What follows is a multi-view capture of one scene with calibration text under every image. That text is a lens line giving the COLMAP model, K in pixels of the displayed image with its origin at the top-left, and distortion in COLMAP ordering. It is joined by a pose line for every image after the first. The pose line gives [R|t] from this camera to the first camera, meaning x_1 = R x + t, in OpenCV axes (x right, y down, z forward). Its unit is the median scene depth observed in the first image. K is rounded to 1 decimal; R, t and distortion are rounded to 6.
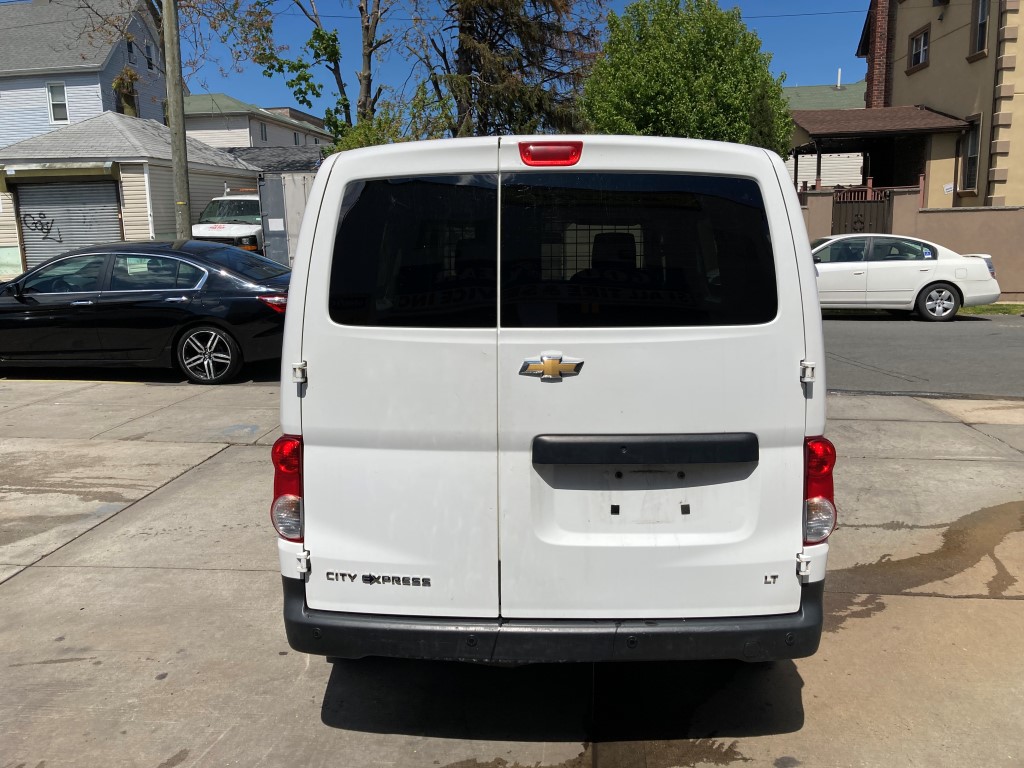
lens RADIAL K [[827.5, 0, 512.0], [0, 827.5, 384.0], [0, 0, 1]] dist [0.020649, -0.016276]
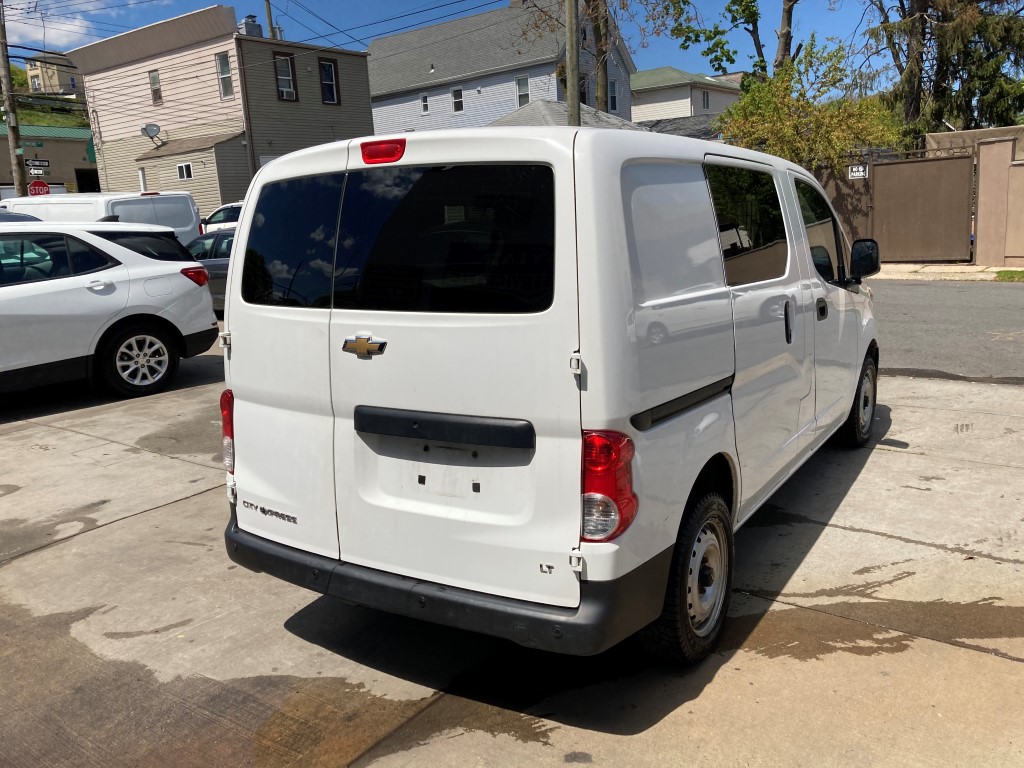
lens RADIAL K [[825.6, 0, 511.9], [0, 825.6, 378.0], [0, 0, 1]] dist [0.006638, -0.002874]
pose [[0.866574, 0.067246, -0.494498, 0.732542], [-0.050759, 0.997618, 0.046713, -0.036584], [0.496461, -0.015380, 0.867923, 0.119597]]
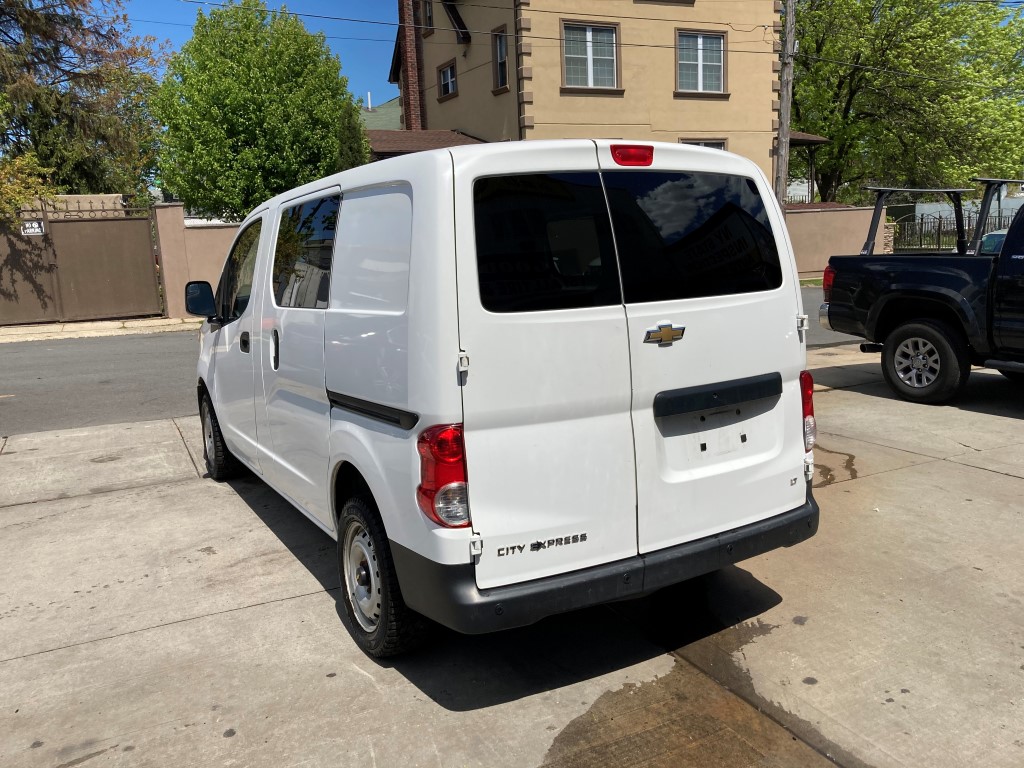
lens RADIAL K [[834.6, 0, 512.0], [0, 834.6, 384.0], [0, 0, 1]] dist [0.012370, 0.001269]
pose [[0.848377, -0.109662, 0.517911, -0.727924], [0.119895, 0.992691, 0.013794, 0.007856], [-0.515638, 0.050393, 0.855324, 0.079504]]
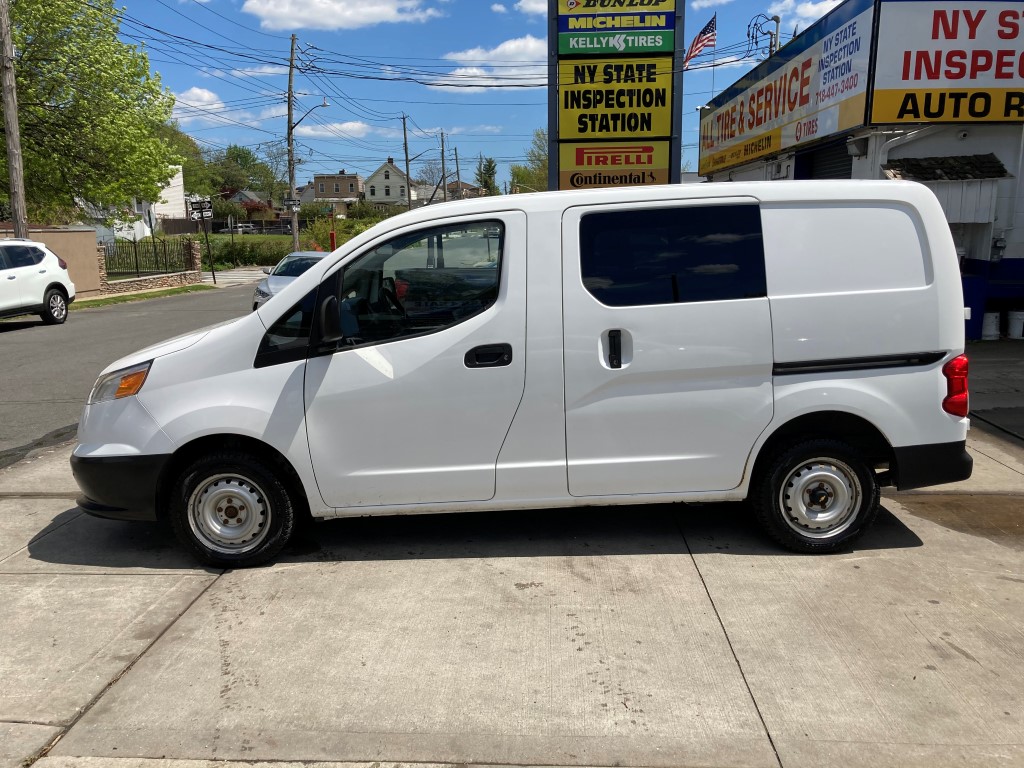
lens RADIAL K [[834.6, 0, 512.0], [0, 834.6, 384.0], [0, 0, 1]] dist [0.012370, 0.001269]
pose [[-0.033770, -0.170562, 0.984768, -1.903130], [0.200336, 0.964177, 0.173865, -0.350593], [-0.979145, 0.203156, 0.001609, 1.894695]]
